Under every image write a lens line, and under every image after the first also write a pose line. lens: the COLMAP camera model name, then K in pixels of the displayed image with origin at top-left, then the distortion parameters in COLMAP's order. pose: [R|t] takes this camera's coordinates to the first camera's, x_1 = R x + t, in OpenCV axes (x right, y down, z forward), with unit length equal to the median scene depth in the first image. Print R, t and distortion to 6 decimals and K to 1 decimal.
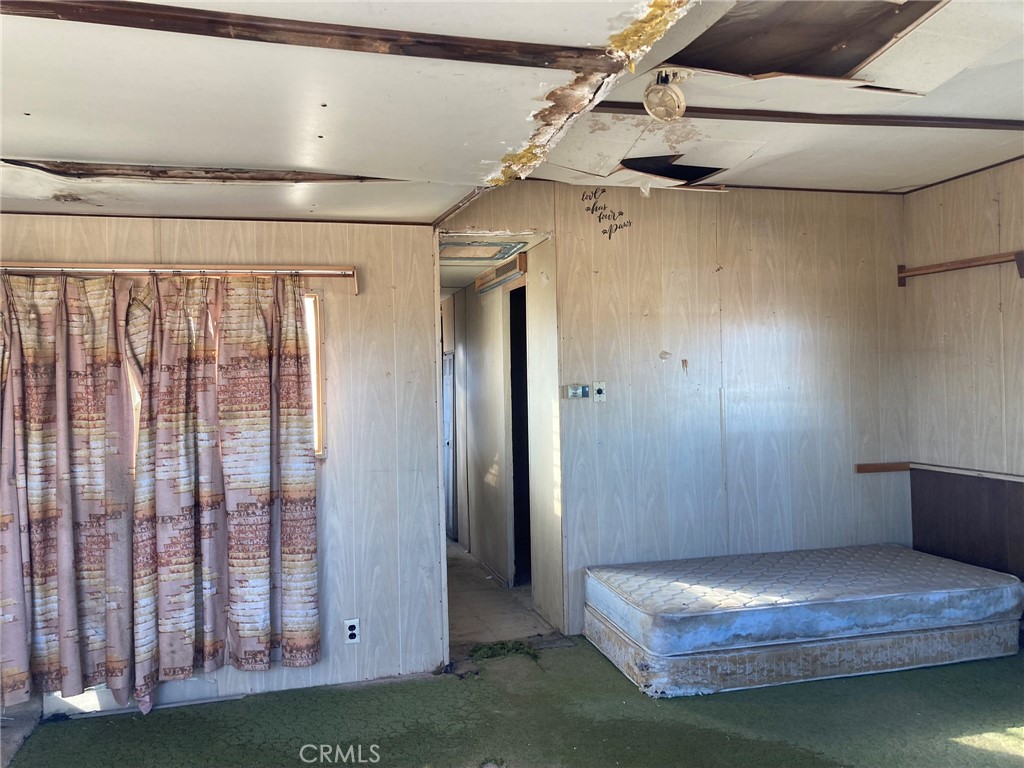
lens RADIAL K [[829.4, 0, 512.0], [0, 829.4, 370.3], [0, 0, 1]] dist [0.035469, -0.038374]
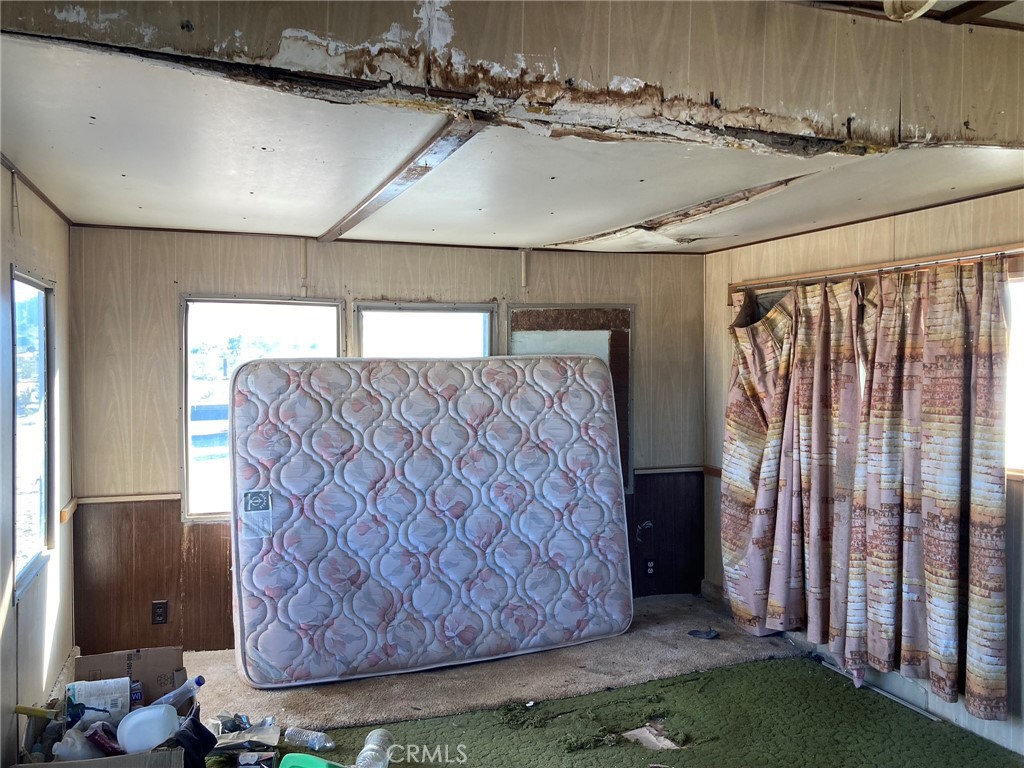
lens RADIAL K [[829.4, 0, 512.0], [0, 829.4, 370.3], [0, 0, 1]] dist [0.035469, -0.038374]
pose [[0.101334, 0.040258, -0.994038, 0.549085], [0.016768, 0.998970, 0.042167, -0.046873], [0.994711, -0.020941, 0.100554, 0.444039]]
